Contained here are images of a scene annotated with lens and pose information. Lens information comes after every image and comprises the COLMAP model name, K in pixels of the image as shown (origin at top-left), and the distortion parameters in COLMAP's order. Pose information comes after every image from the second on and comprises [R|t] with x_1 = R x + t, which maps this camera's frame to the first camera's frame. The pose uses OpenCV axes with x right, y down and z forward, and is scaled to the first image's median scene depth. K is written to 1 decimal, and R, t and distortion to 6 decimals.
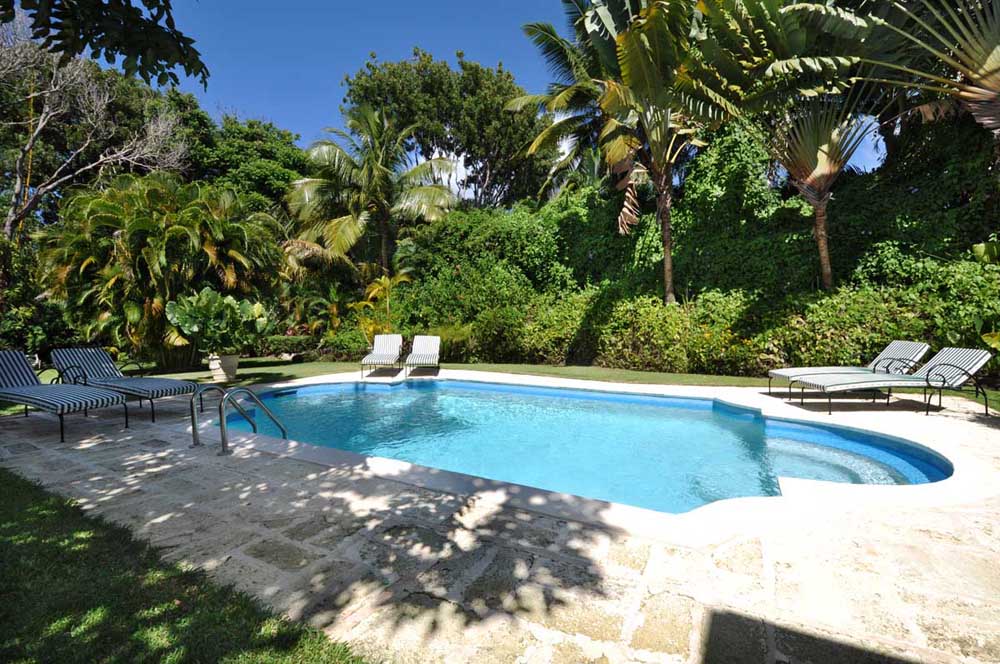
lens RADIAL K [[434.5, 0, 518.4], [0, 434.5, 335.7], [0, 0, 1]] dist [-0.021399, -0.000316]
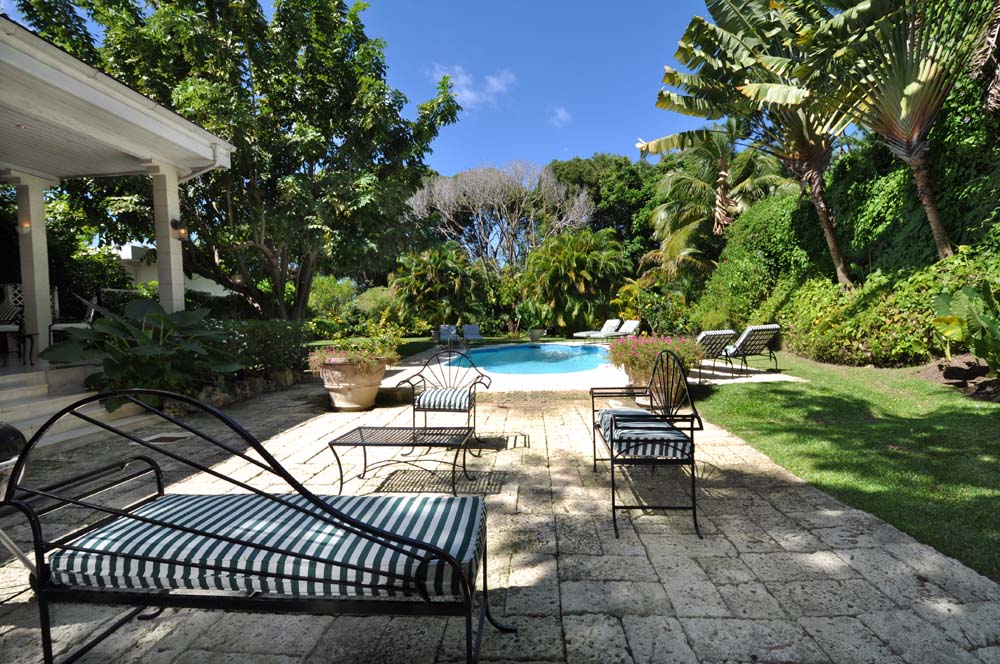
lens RADIAL K [[437.3, 0, 500.0], [0, 437.3, 332.0], [0, 0, 1]] dist [-0.026401, -0.000476]
pose [[0.405502, 0.023155, -0.913801, 0.726706], [-0.001235, 0.999692, 0.024783, 0.002663], [0.914093, -0.008921, 0.405406, -0.016256]]
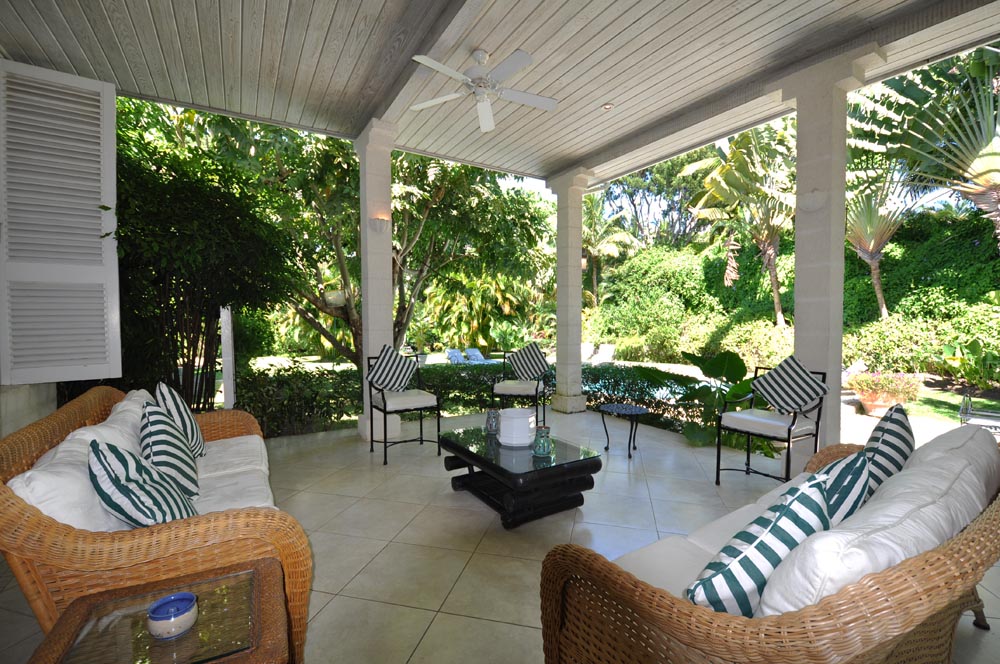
lens RADIAL K [[437.3, 0, 500.0], [0, 437.3, 332.0], [0, 0, 1]] dist [-0.026401, -0.000476]
pose [[0.855221, 0.015743, -0.518024, 0.247393], [-0.018581, 0.999827, -0.000291, -0.031328], [0.517930, 0.009874, 0.855366, -0.552330]]
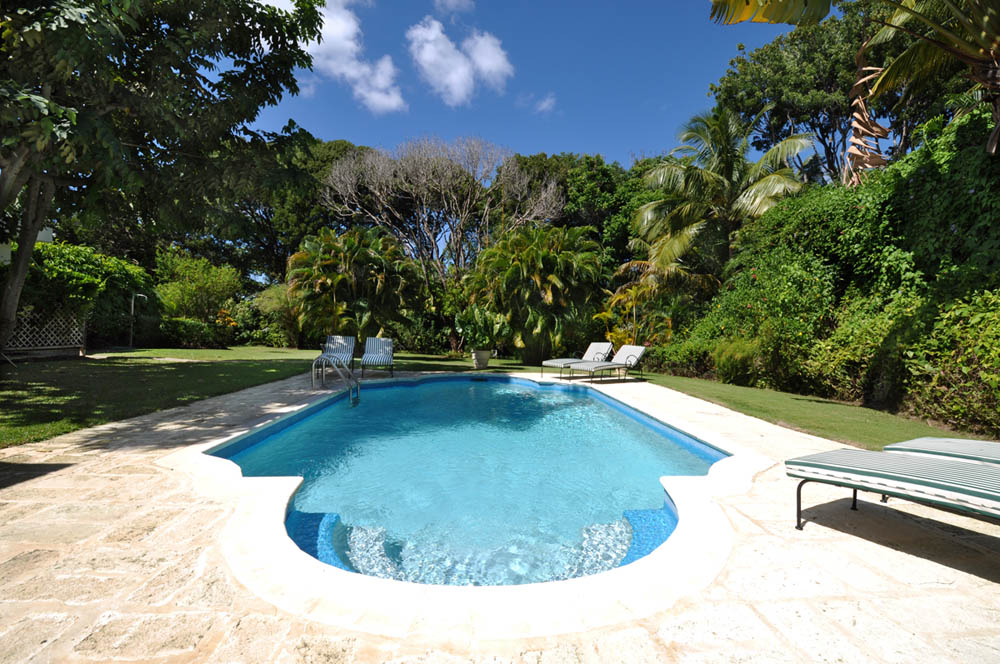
lens RADIAL K [[437.3, 0, 500.0], [0, 437.3, 332.0], [0, 0, 1]] dist [-0.026401, -0.000476]
pose [[0.508079, 0.015300, -0.861175, 0.349778], [-0.058401, 0.998153, -0.016723, 0.002559], [0.859328, 0.058790, 0.508034, 0.190816]]
